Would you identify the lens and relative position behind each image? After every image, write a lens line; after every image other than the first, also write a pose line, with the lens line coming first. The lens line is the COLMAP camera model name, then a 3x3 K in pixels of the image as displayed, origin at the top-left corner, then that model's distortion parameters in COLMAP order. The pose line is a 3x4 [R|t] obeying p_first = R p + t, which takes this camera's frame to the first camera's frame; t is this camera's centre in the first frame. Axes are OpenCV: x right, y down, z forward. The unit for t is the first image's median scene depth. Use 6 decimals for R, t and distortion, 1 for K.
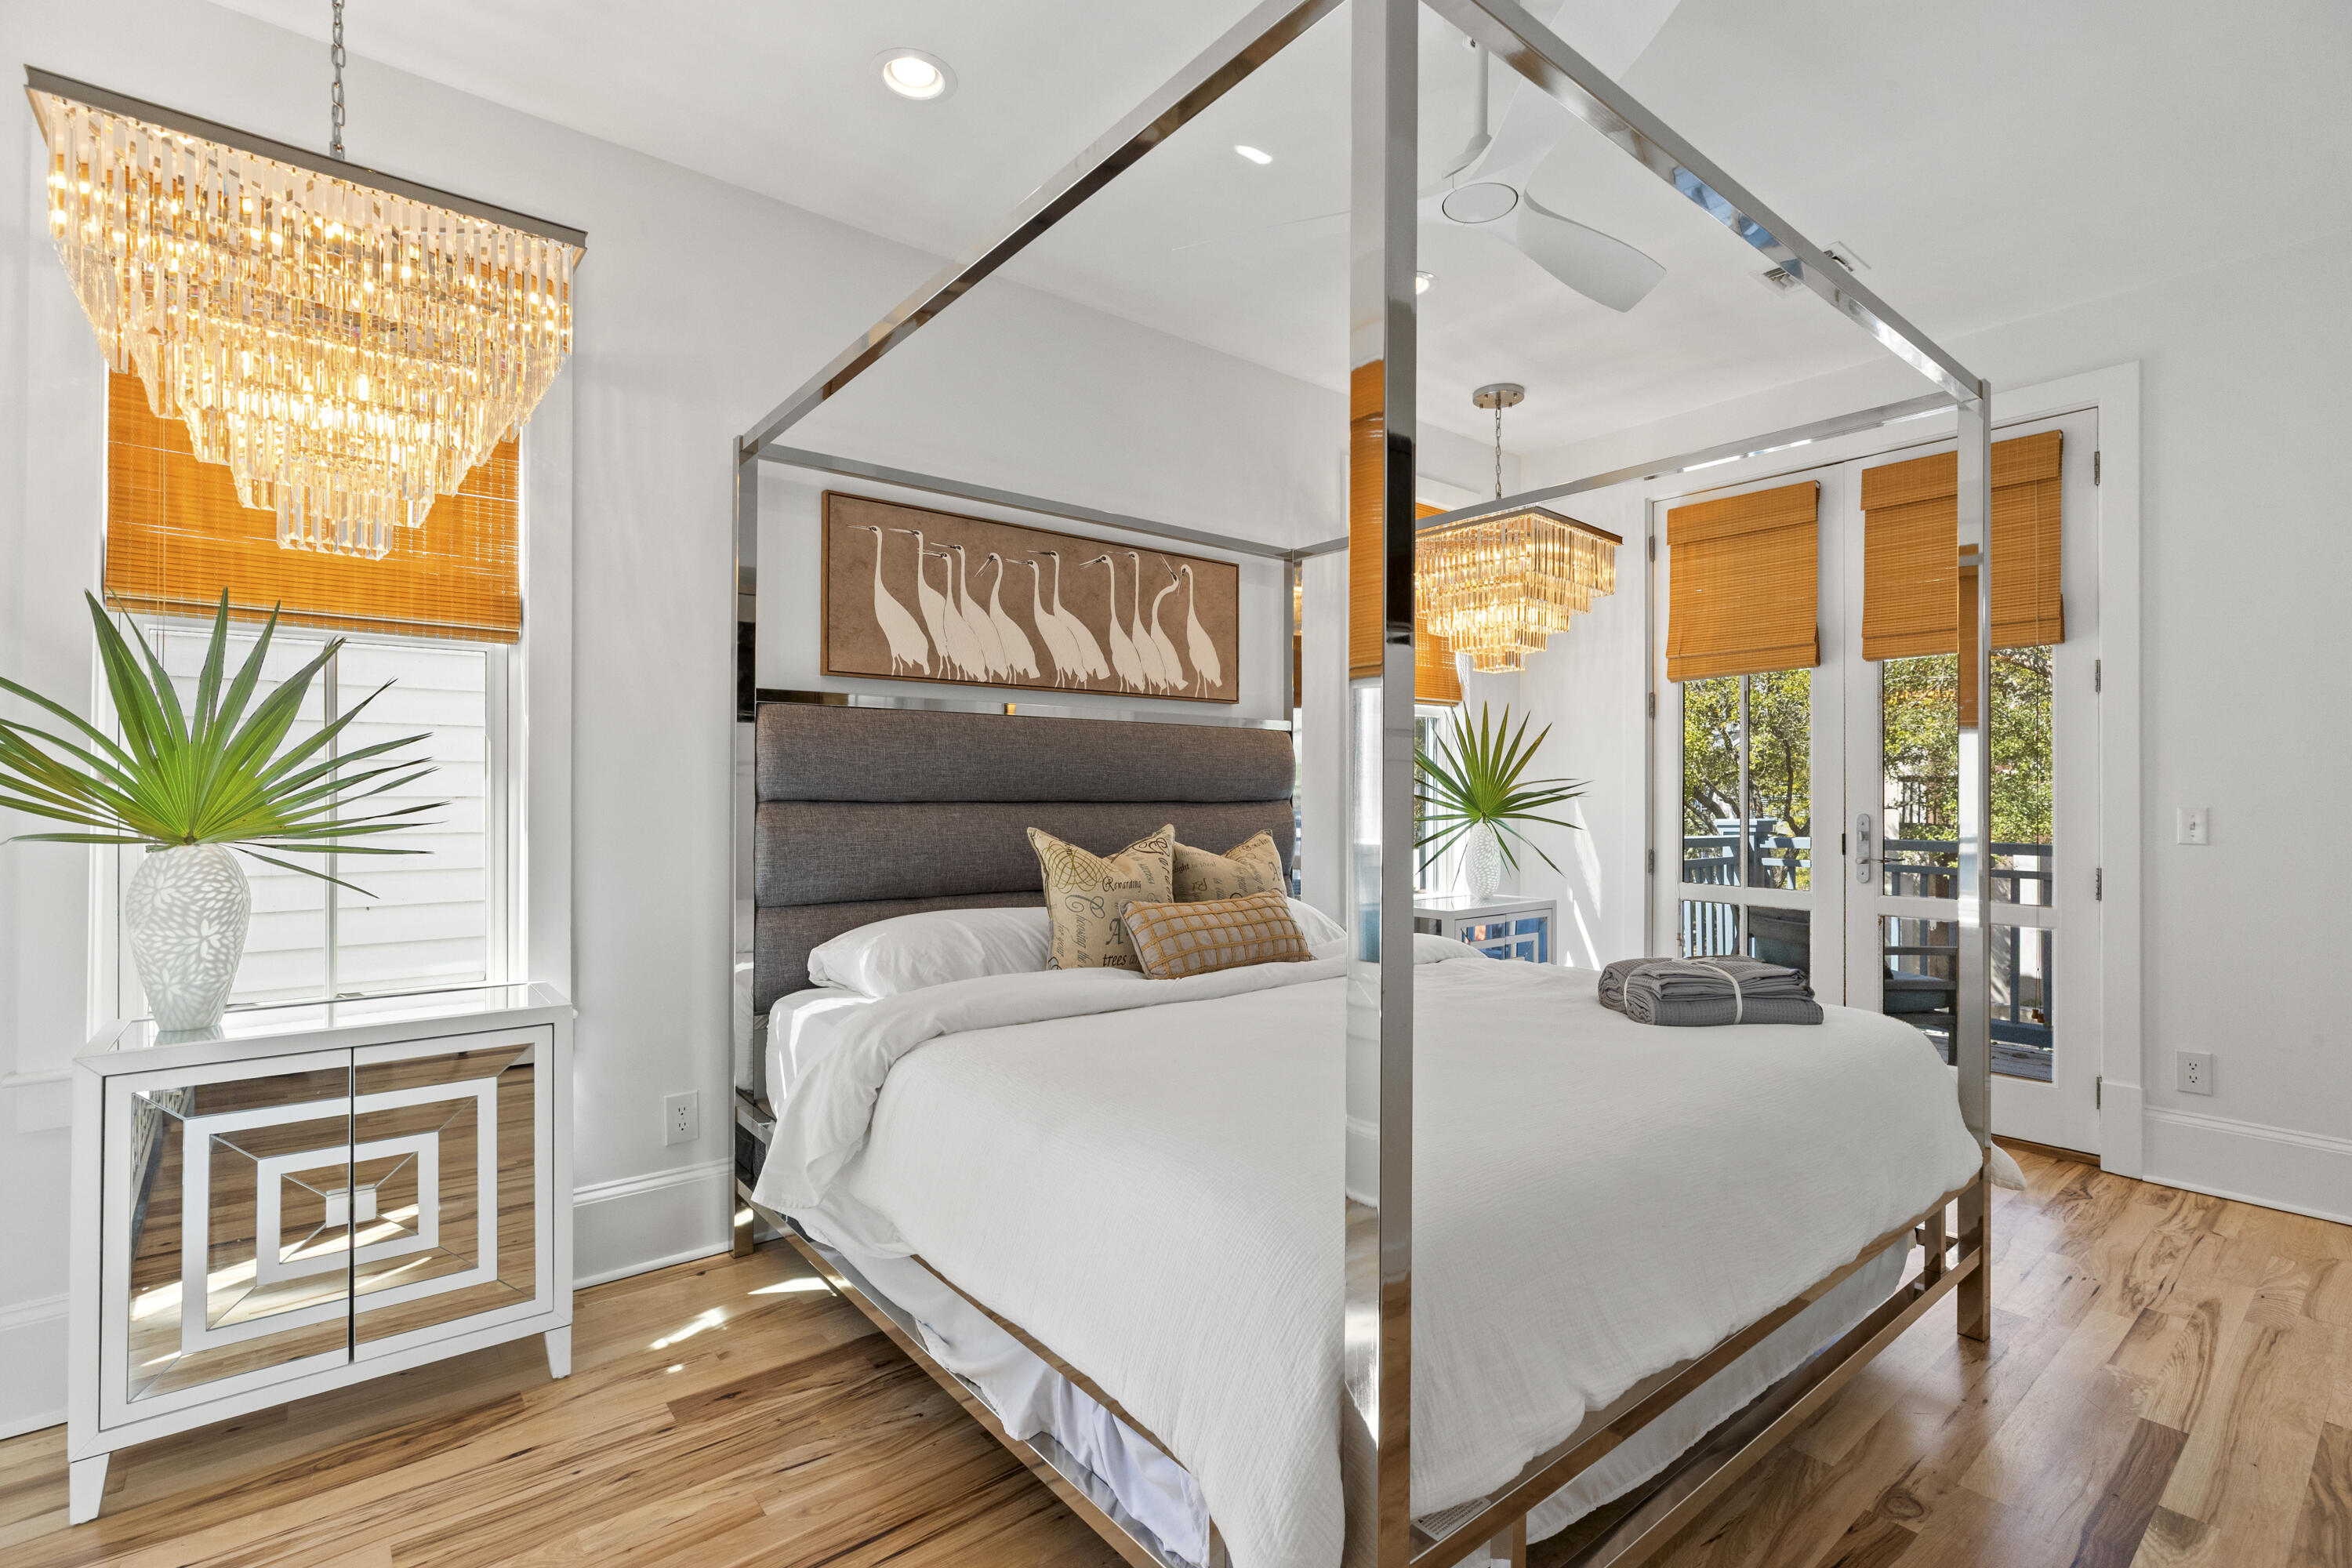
lens RADIAL K [[1081.2, 0, 1189.1], [0, 1081.2, 790.9], [0, 0, 1]] dist [-0.005727, 0.004900]
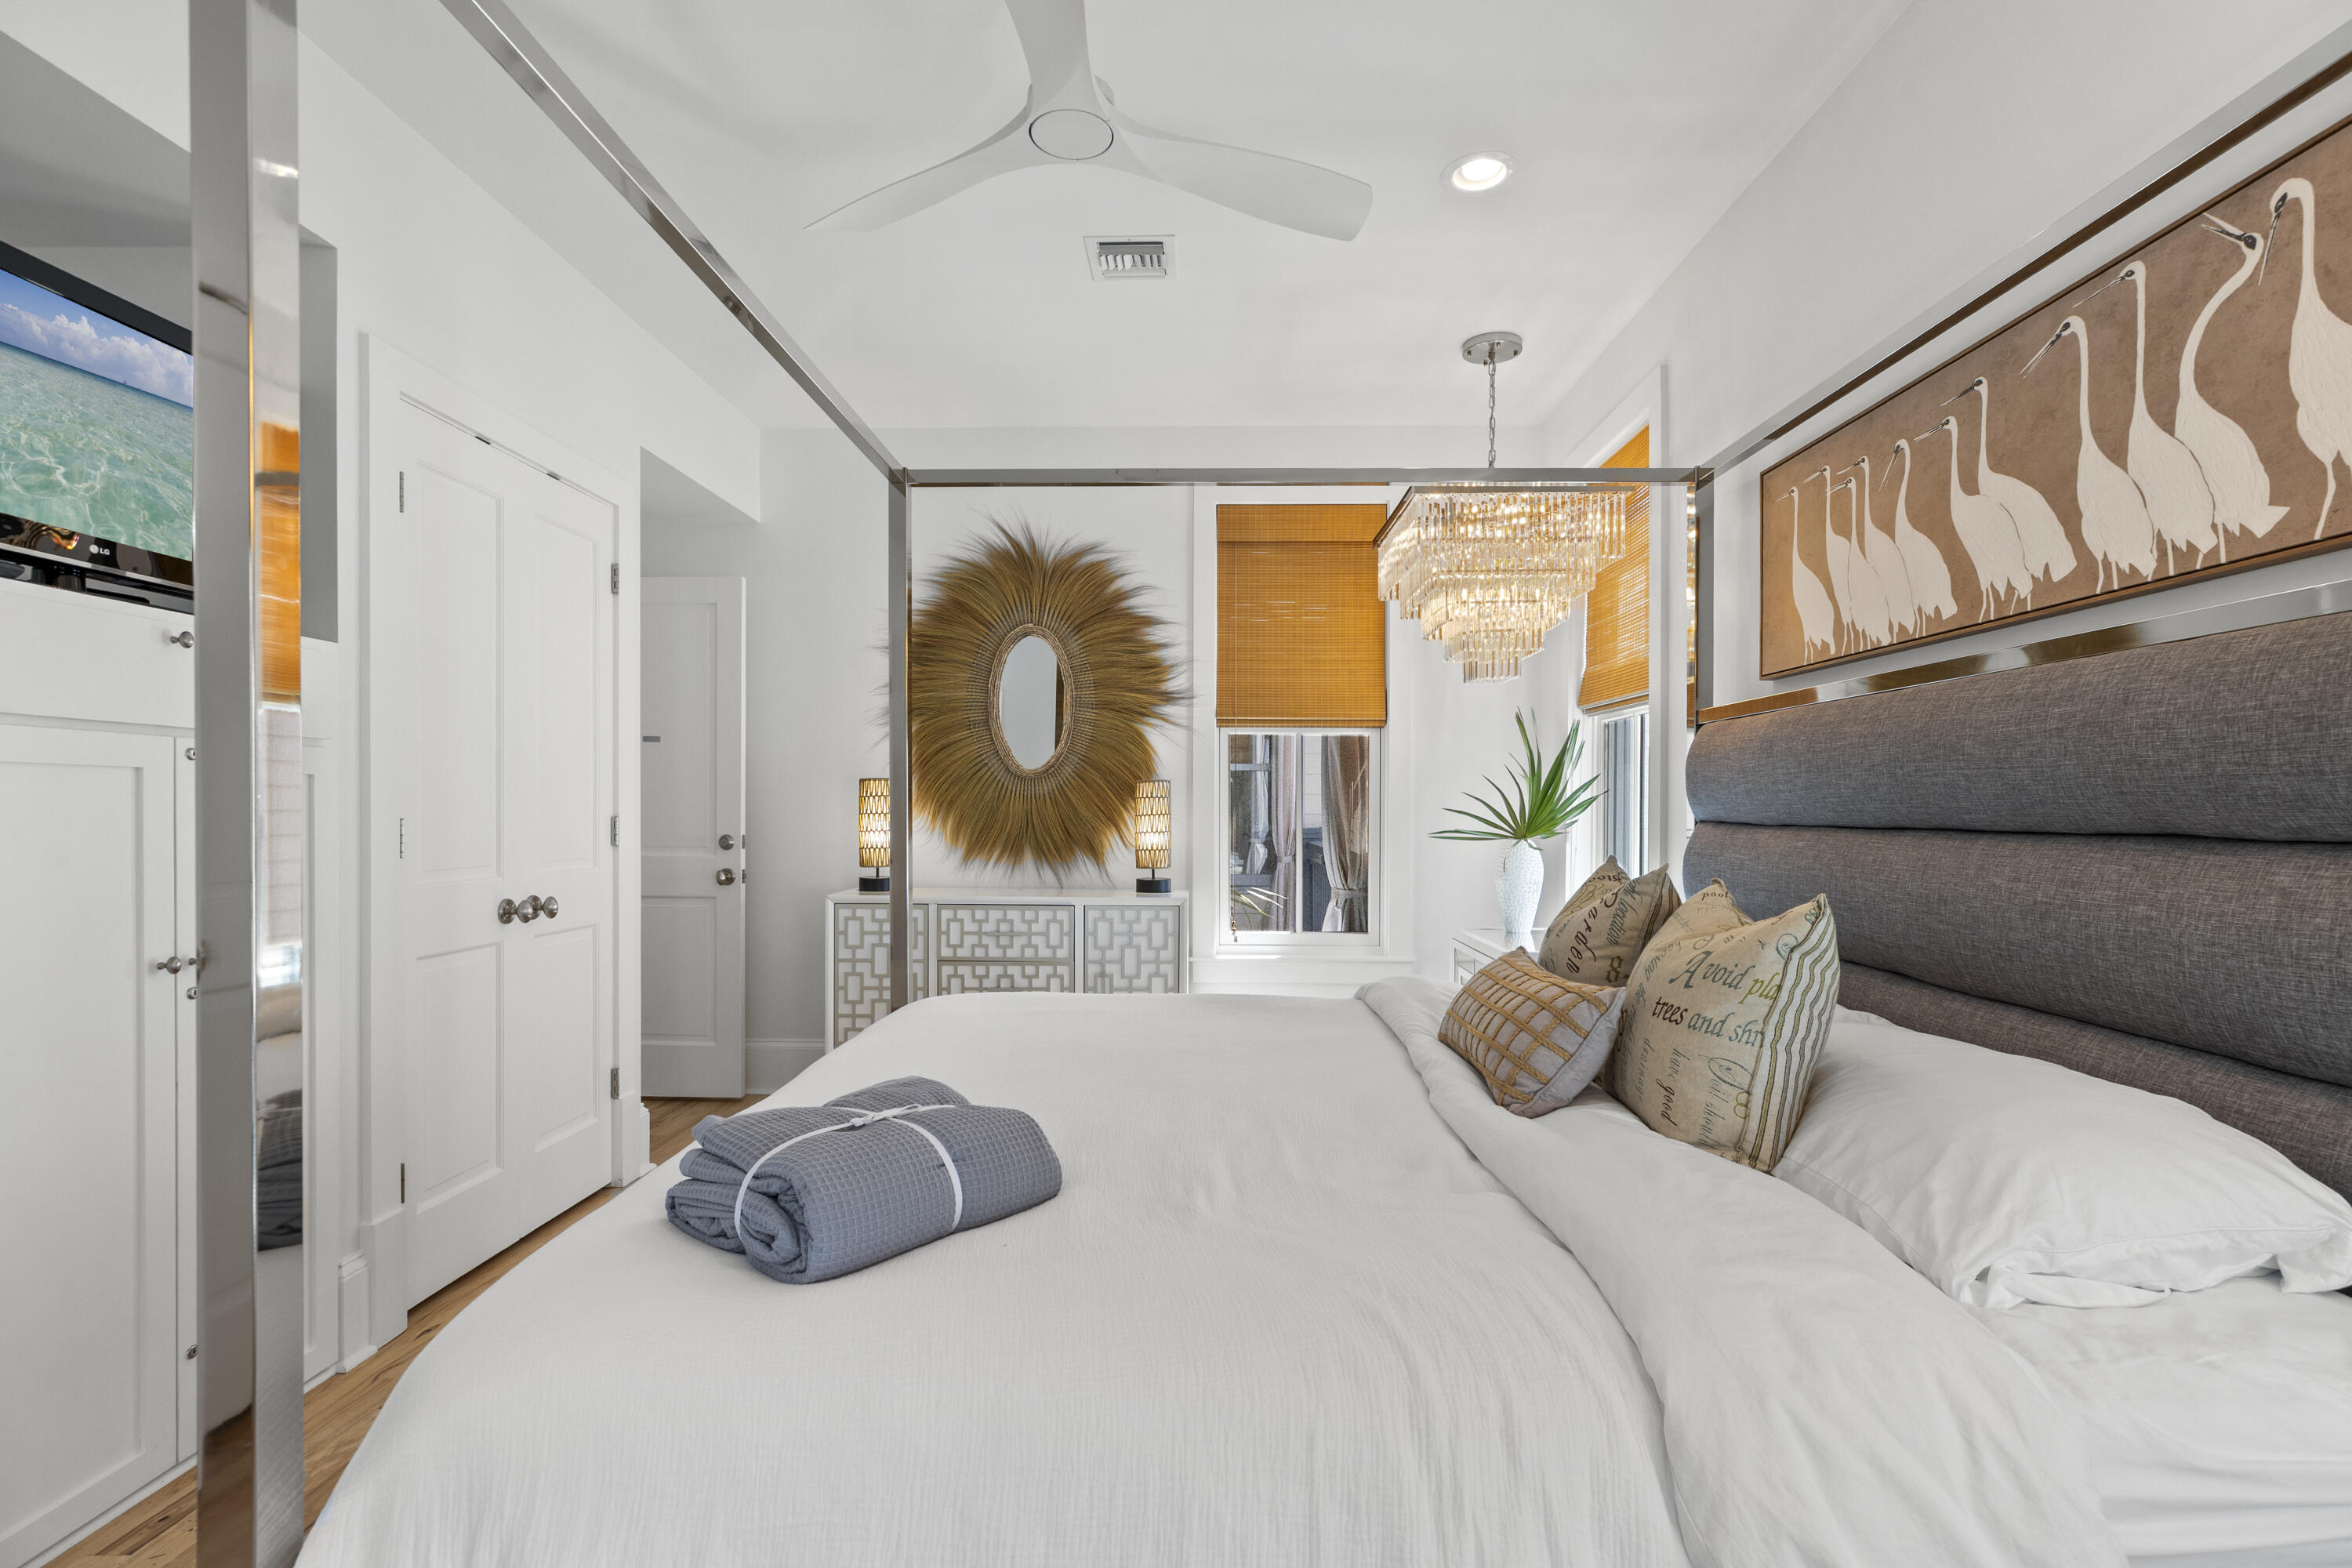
lens RADIAL K [[1081.2, 0, 1187.1], [0, 1081.2, 814.8], [0, 0, 1]] dist [-0.005727, 0.004900]
pose [[-0.644615, -0.000055, -0.764508, 0.586396], [-0.001259, 0.999999, 0.000989, 0.002413], [0.764507, 0.001600, -0.644614, 1.095482]]
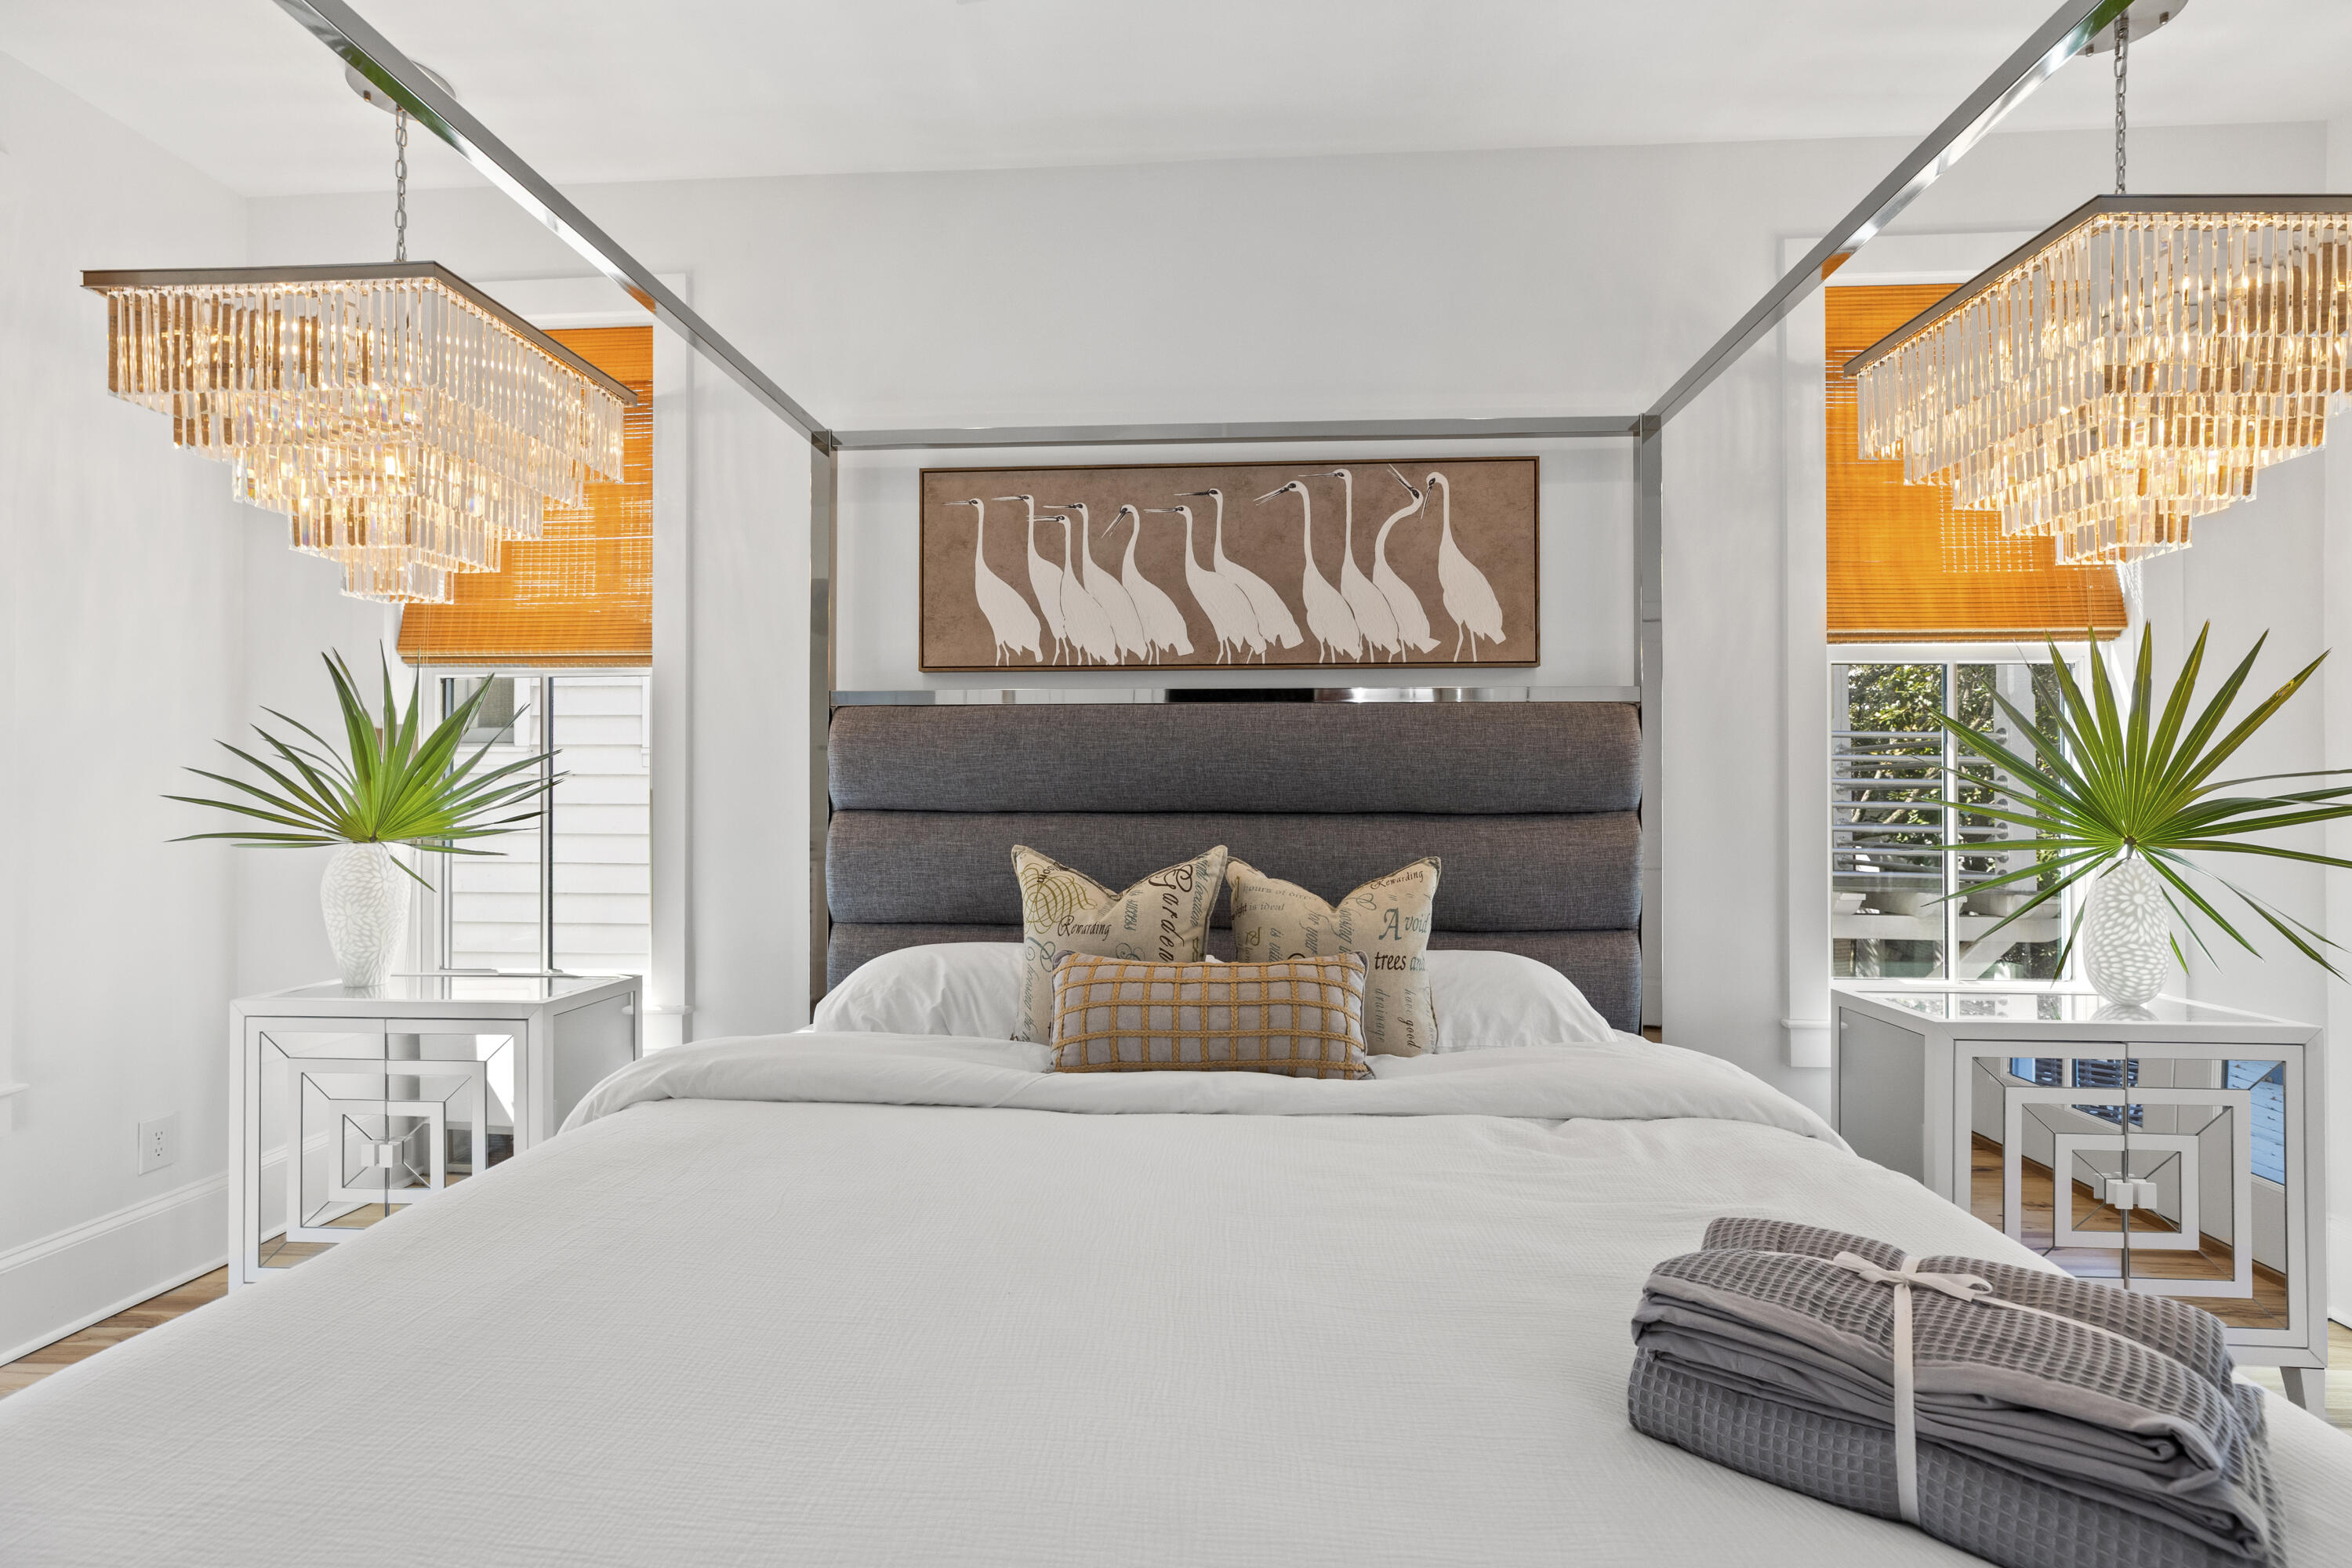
lens RADIAL K [[1081.2, 0, 1175.9], [0, 1081.2, 792.6], [0, 0, 1]] dist [-0.005727, 0.004900]
pose [[0.733947, -0.006424, -0.679176, 0.397421], [0.003175, 0.999977, -0.006028, 0.000710], [0.679199, 0.002268, 0.733950, 0.431984]]
